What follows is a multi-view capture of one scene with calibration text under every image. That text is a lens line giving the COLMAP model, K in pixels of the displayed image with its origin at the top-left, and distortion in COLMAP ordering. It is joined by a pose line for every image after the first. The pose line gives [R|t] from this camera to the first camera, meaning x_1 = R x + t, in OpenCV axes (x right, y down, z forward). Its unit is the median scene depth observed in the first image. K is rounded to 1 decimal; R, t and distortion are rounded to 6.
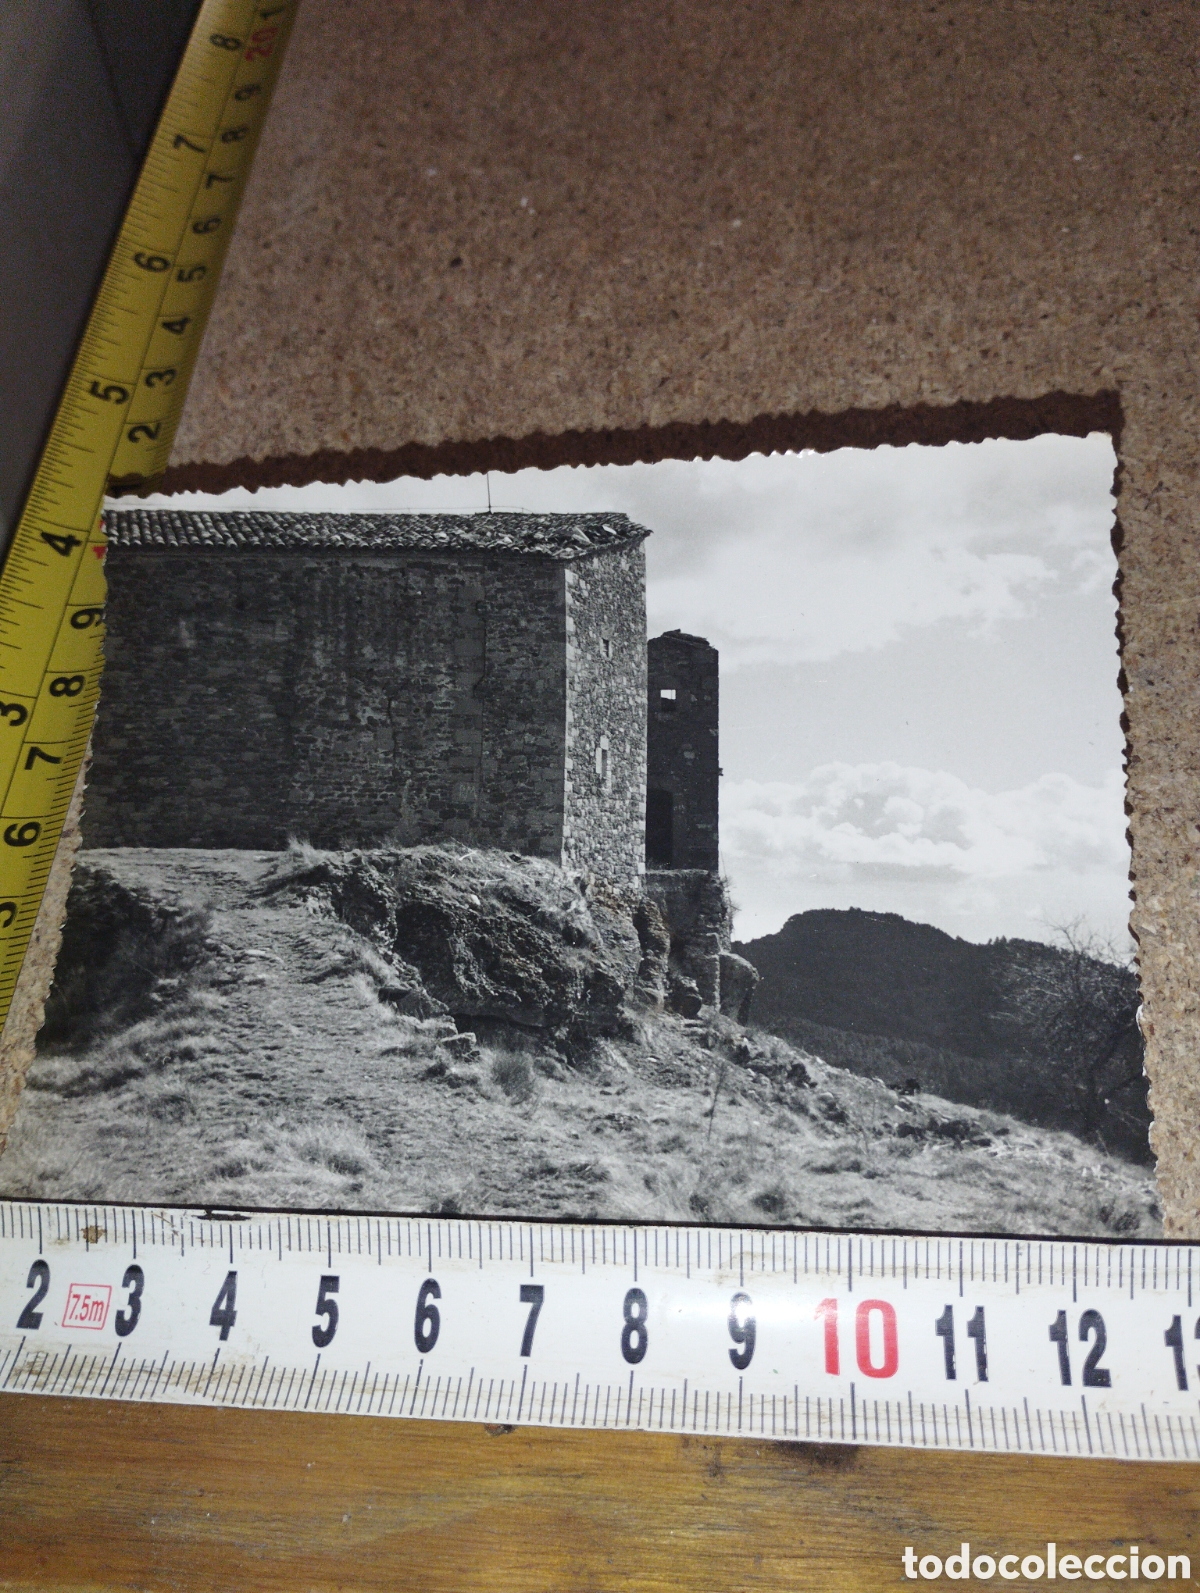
lens RADIAL K [[1392.2, 0, 587.9], [0, 1392.2, 795.6], [0, 0, 1]] dist [0.070090, -0.165204]
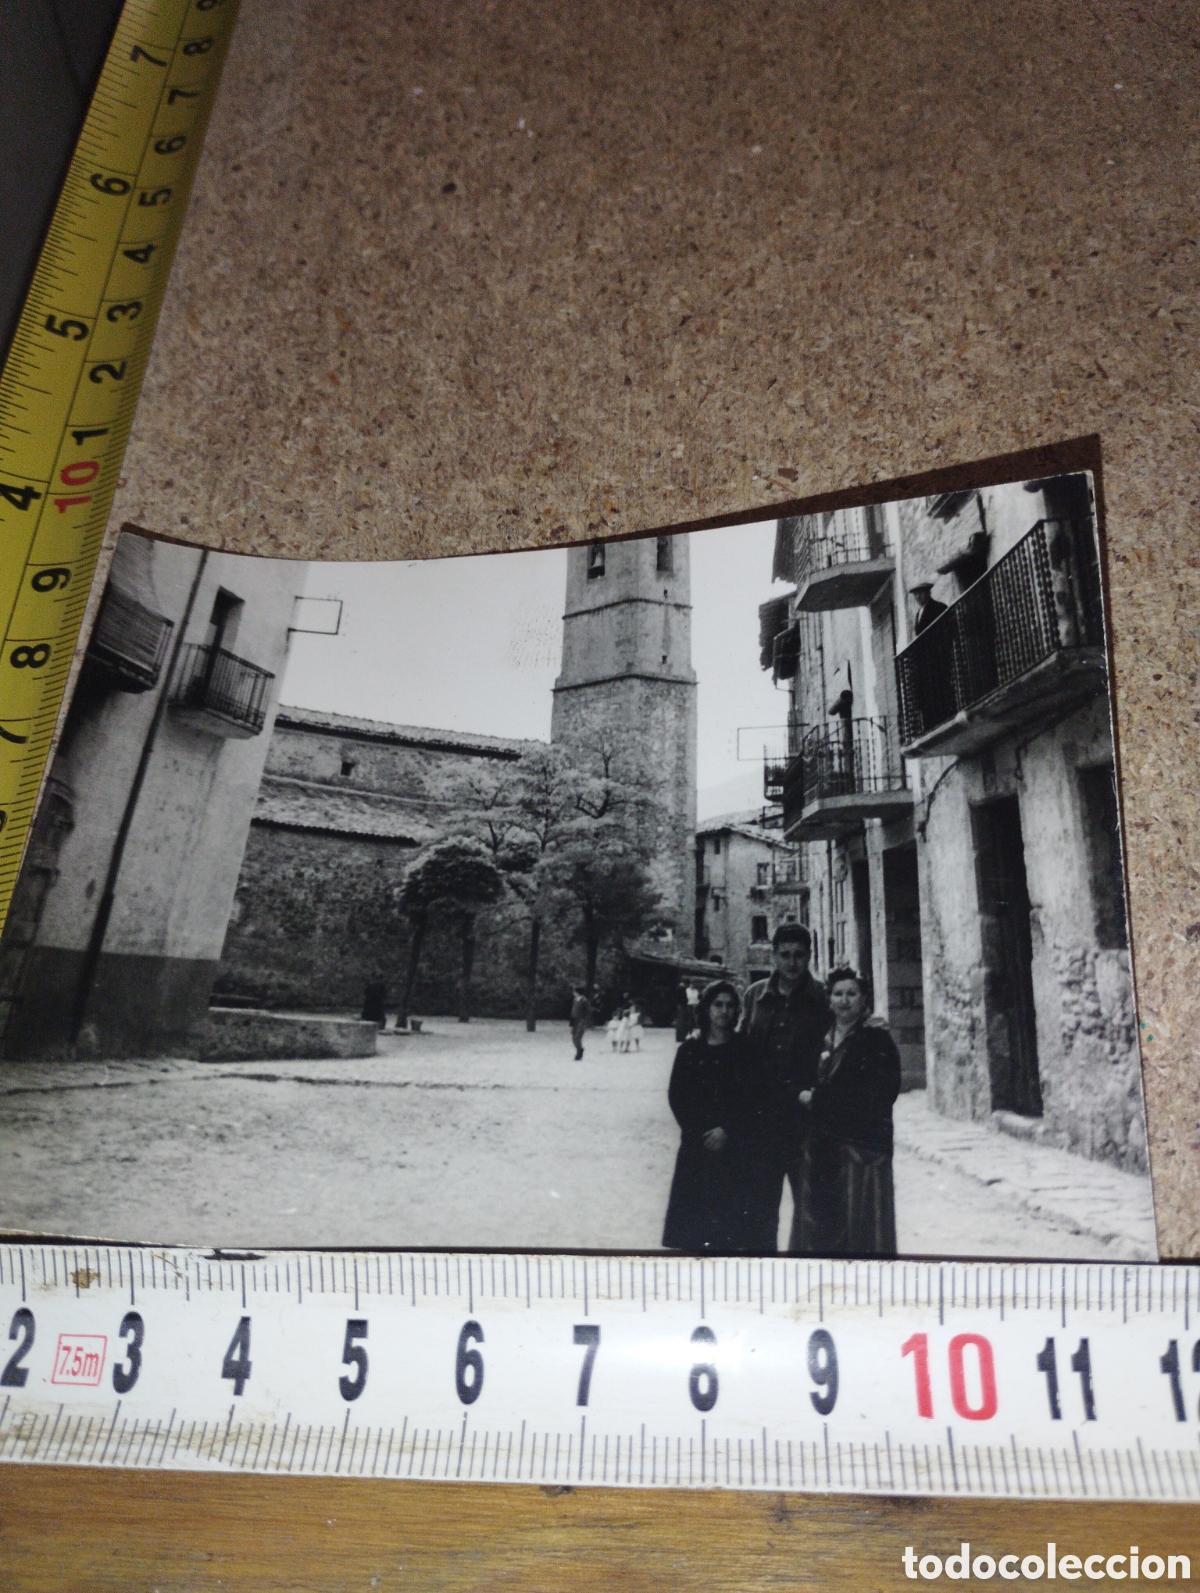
lens RADIAL K [[1392.2, 0, 594.8], [0, 1392.2, 796.6], [0, 0, 1]] dist [0.070090, -0.165204]
pose [[0.998458, -0.008664, 0.054834, -0.074097], [0.007208, 0.999618, 0.026696, -0.011910], [-0.055045, -0.026259, 0.998139, 0.103217]]
